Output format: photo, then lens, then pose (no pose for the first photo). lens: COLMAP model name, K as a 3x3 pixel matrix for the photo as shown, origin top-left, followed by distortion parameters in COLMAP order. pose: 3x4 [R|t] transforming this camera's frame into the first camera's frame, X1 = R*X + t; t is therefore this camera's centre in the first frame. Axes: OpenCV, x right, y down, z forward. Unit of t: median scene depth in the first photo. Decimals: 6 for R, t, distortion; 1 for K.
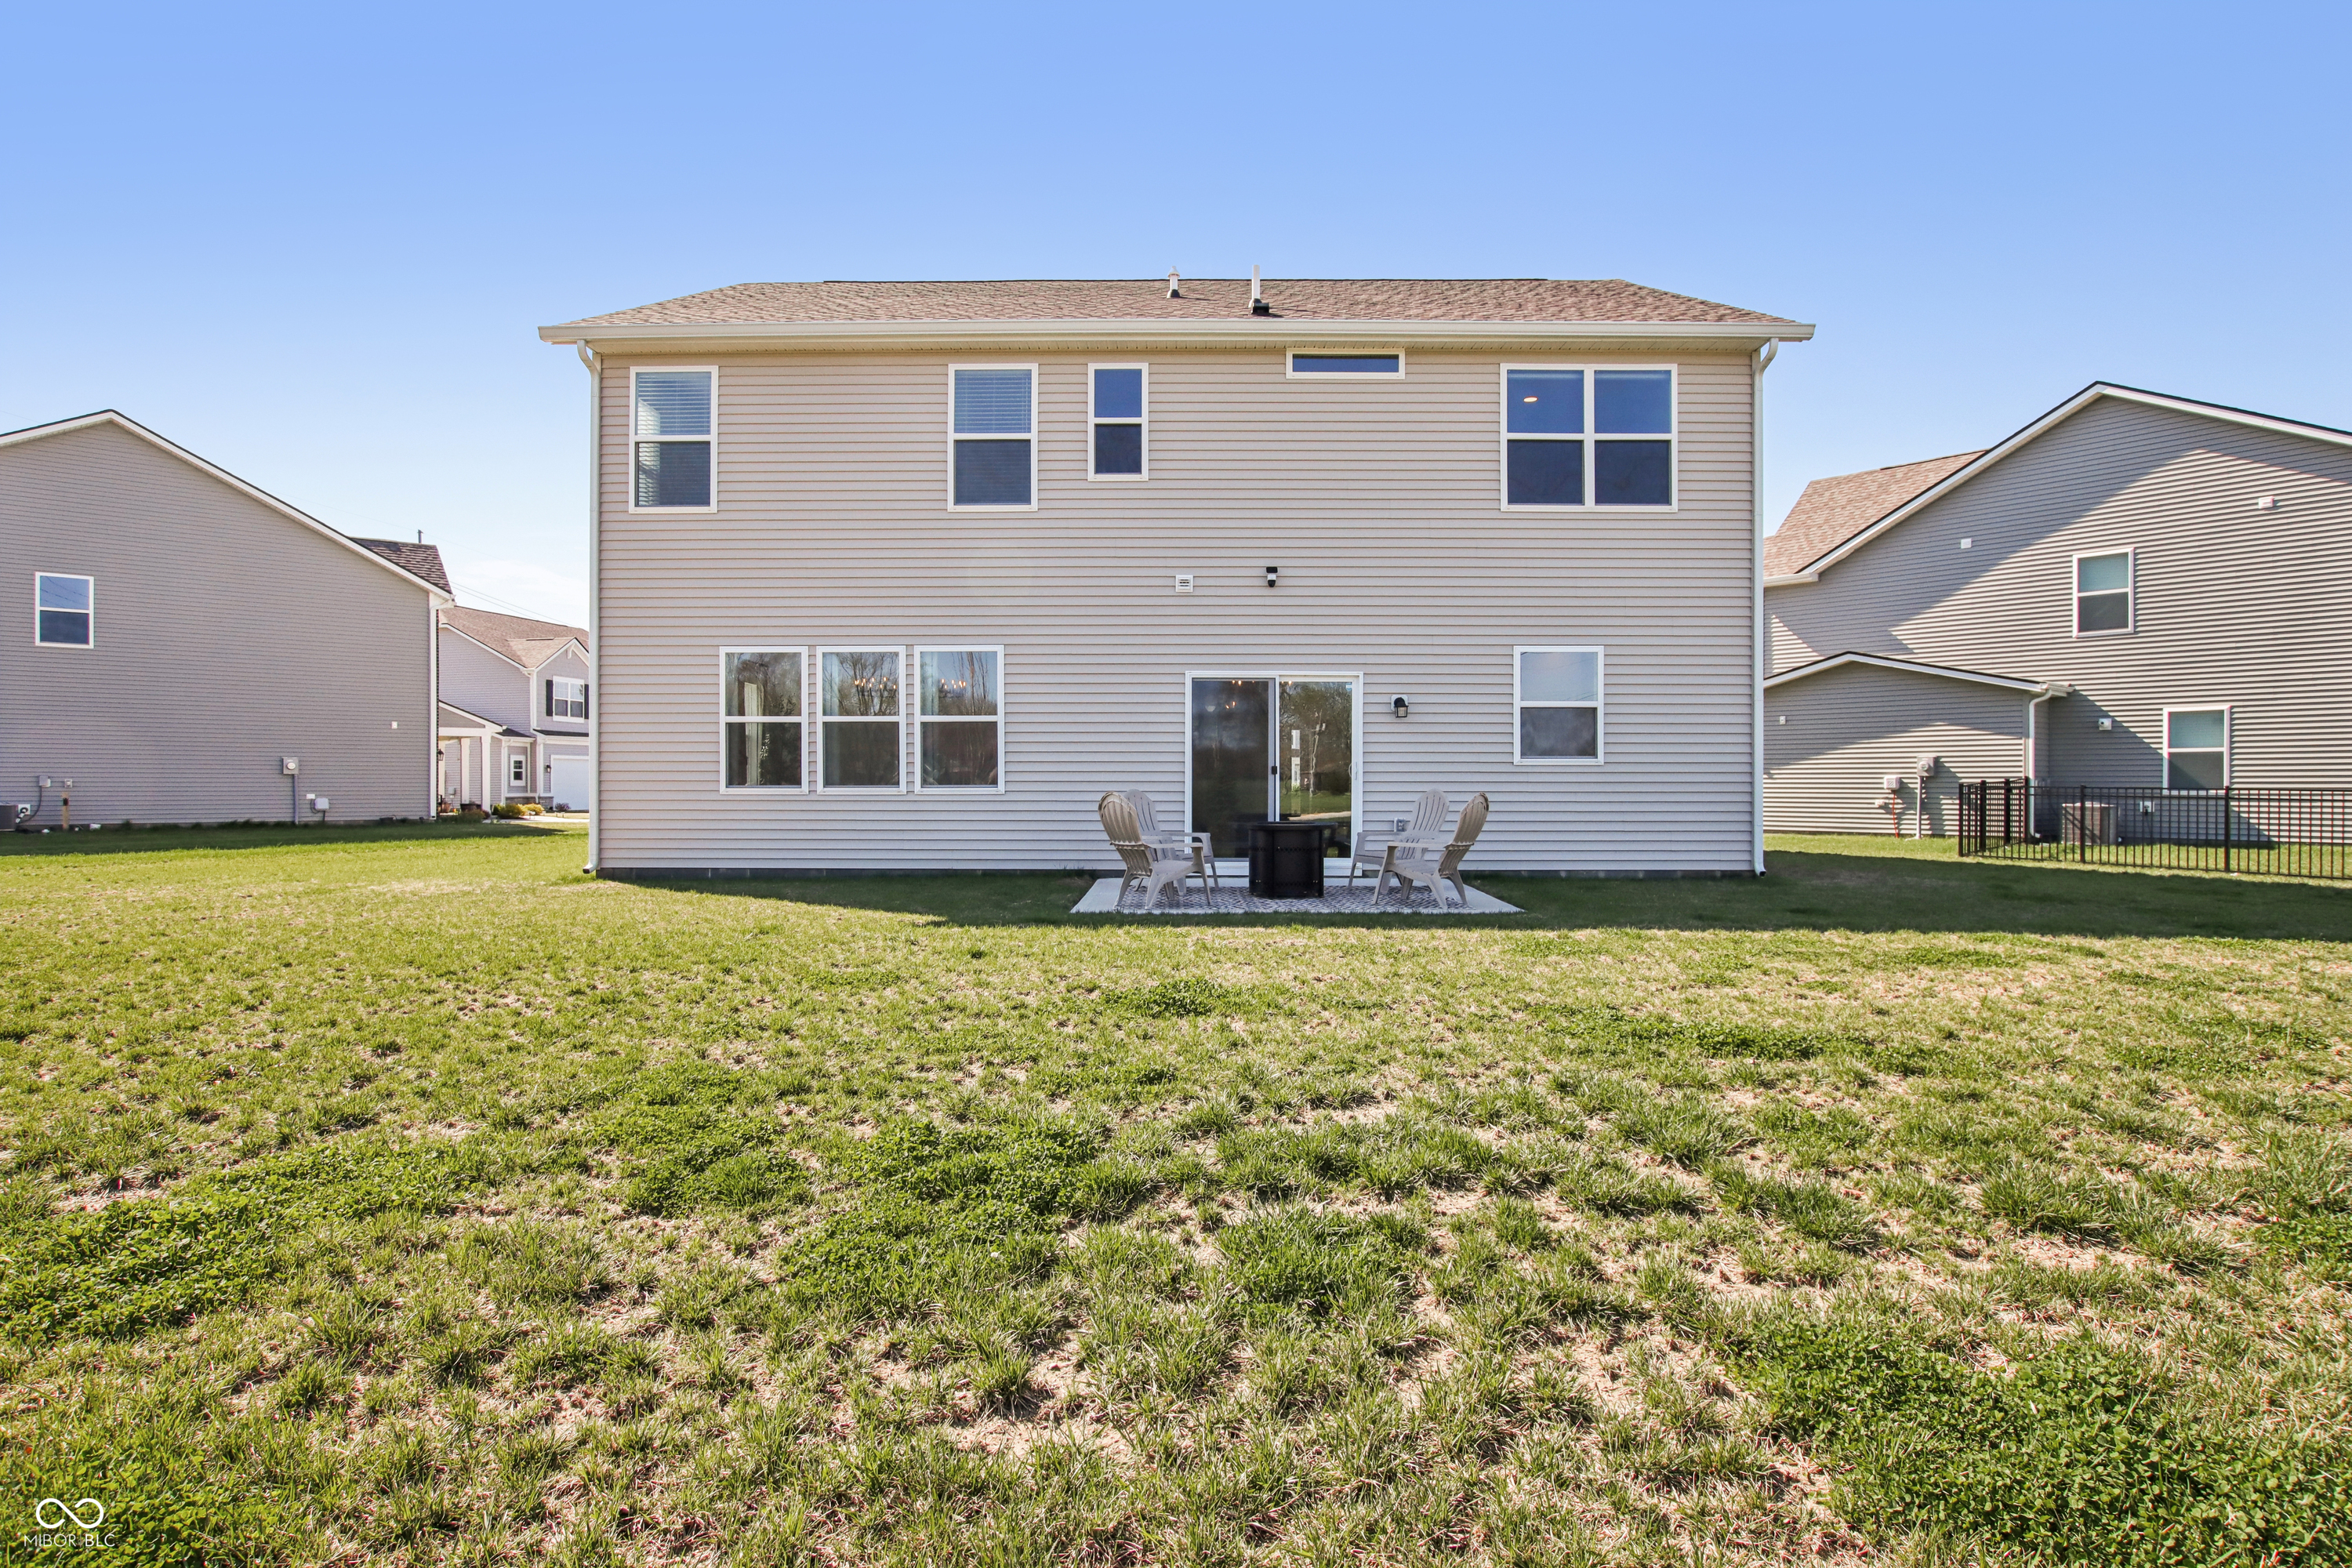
lens RADIAL K [[1151.5, 0, 1180.8], [0, 1151.5, 786.0], [0, 0, 1]] dist [-0.030550, -0.000465]
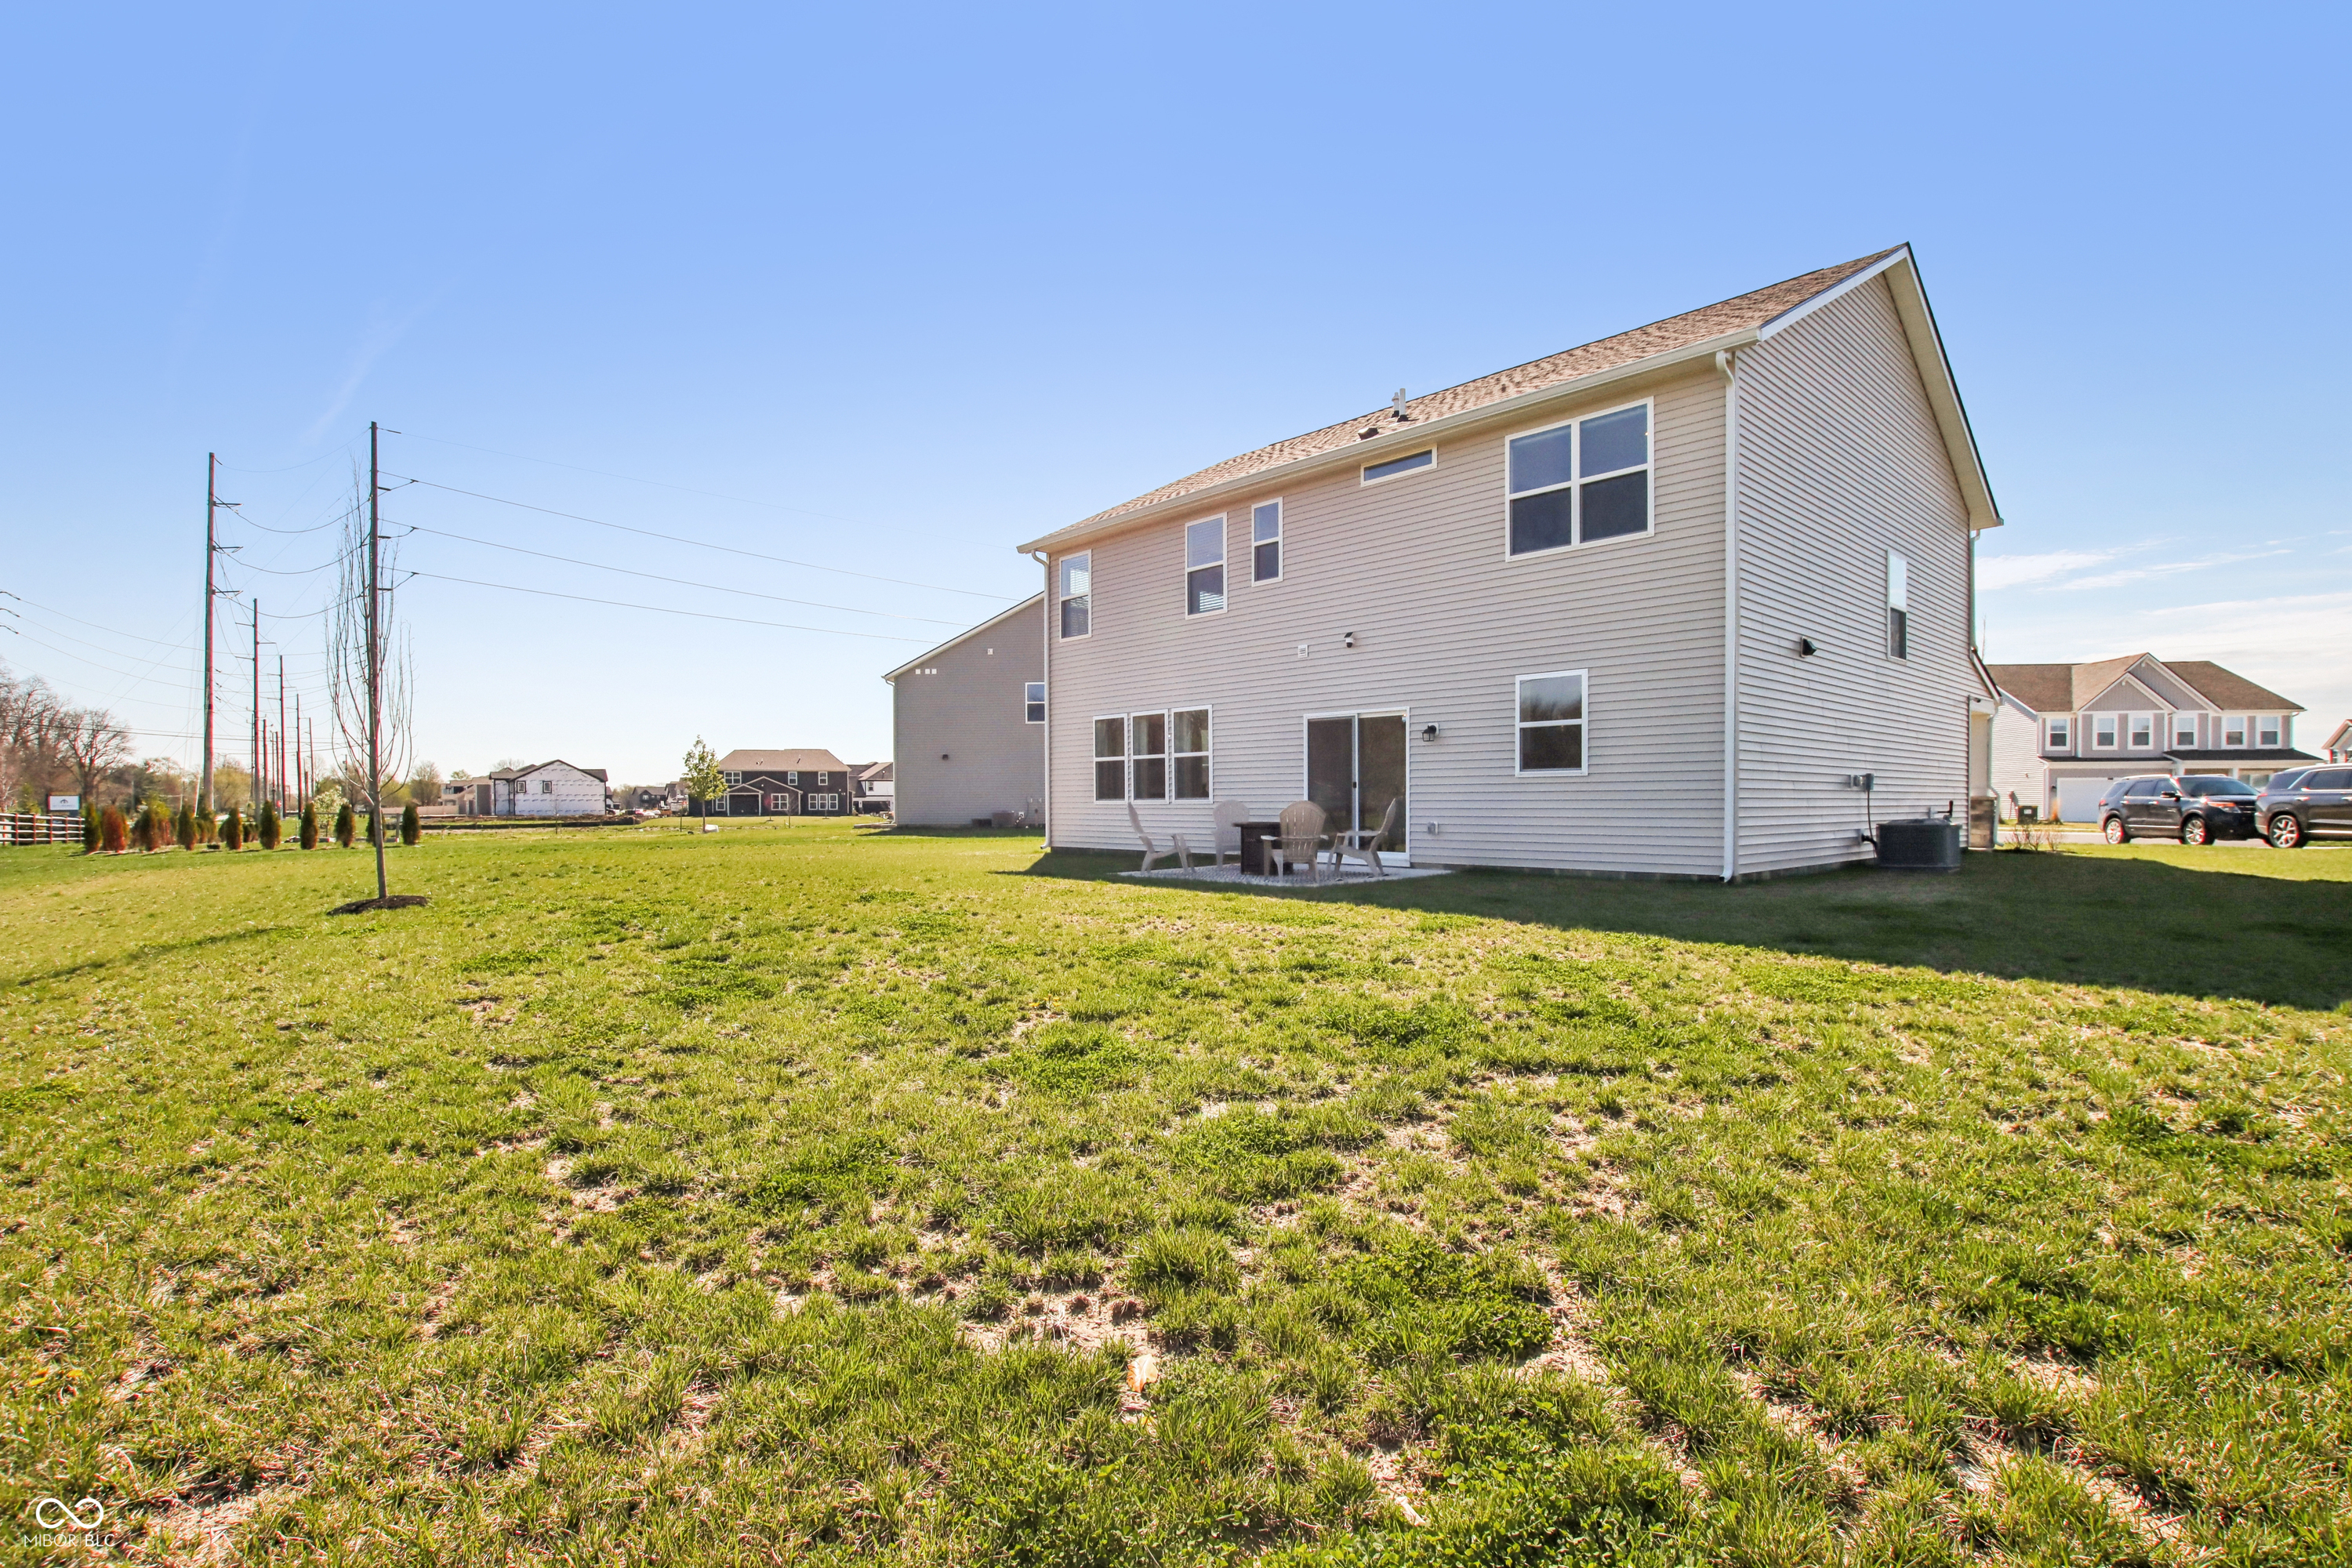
lens RADIAL K [[1106.9, 0, 1191.9], [0, 1106.9, 794.9], [0, 0, 1]] dist [-0.022667, 0.003878]
pose [[0.690142, -0.009584, -0.723610, 0.874462], [0.007413, 0.999953, -0.006174, 0.004084], [0.723636, -0.001103, 0.690181, -0.016680]]
